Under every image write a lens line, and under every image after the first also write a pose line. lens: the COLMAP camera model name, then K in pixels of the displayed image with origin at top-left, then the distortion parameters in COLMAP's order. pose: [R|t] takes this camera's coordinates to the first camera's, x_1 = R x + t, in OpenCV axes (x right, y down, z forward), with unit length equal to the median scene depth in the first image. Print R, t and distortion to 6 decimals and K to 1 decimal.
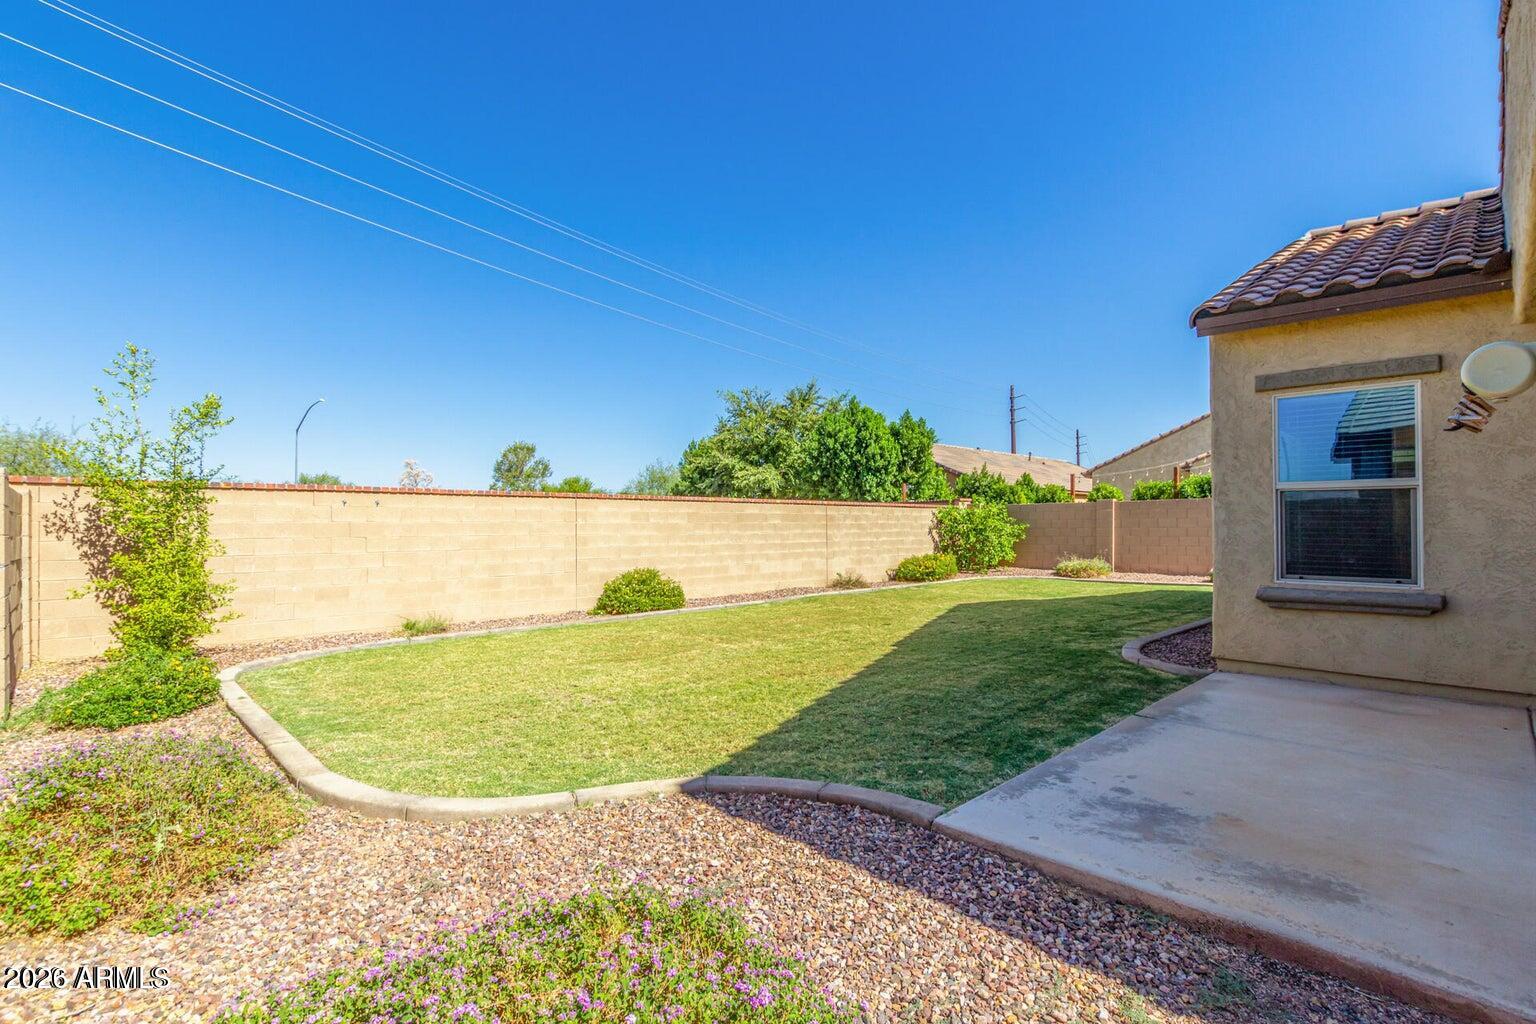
lens RADIAL K [[716.3, 0, 766.4], [0, 716.3, 519.2], [0, 0, 1]] dist [-0.001454, -0.000164]
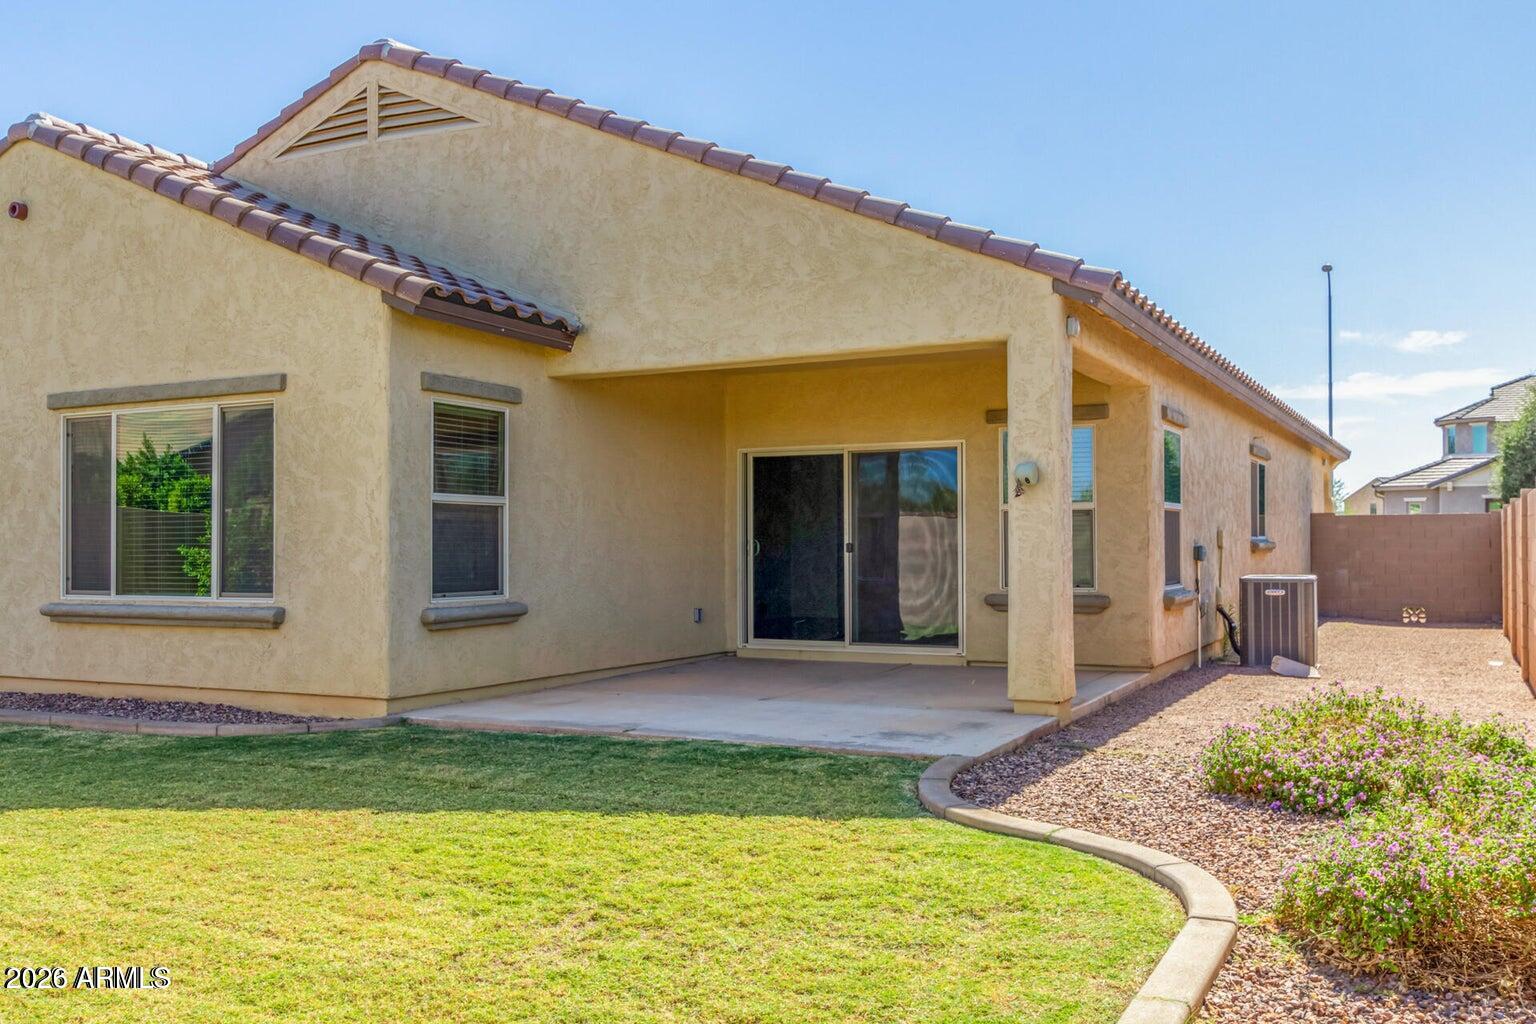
lens RADIAL K [[1345.8, 0, 775.3], [0, 1345.8, 521.7], [0, 0, 1]] dist [0.007951, 0.003632]
pose [[-0.317952, 0.016926, 0.947956, -1.105109], [-0.004525, 0.999802, -0.019369, 0.016300], [-0.948096, -0.010448, -0.317812, 1.223785]]
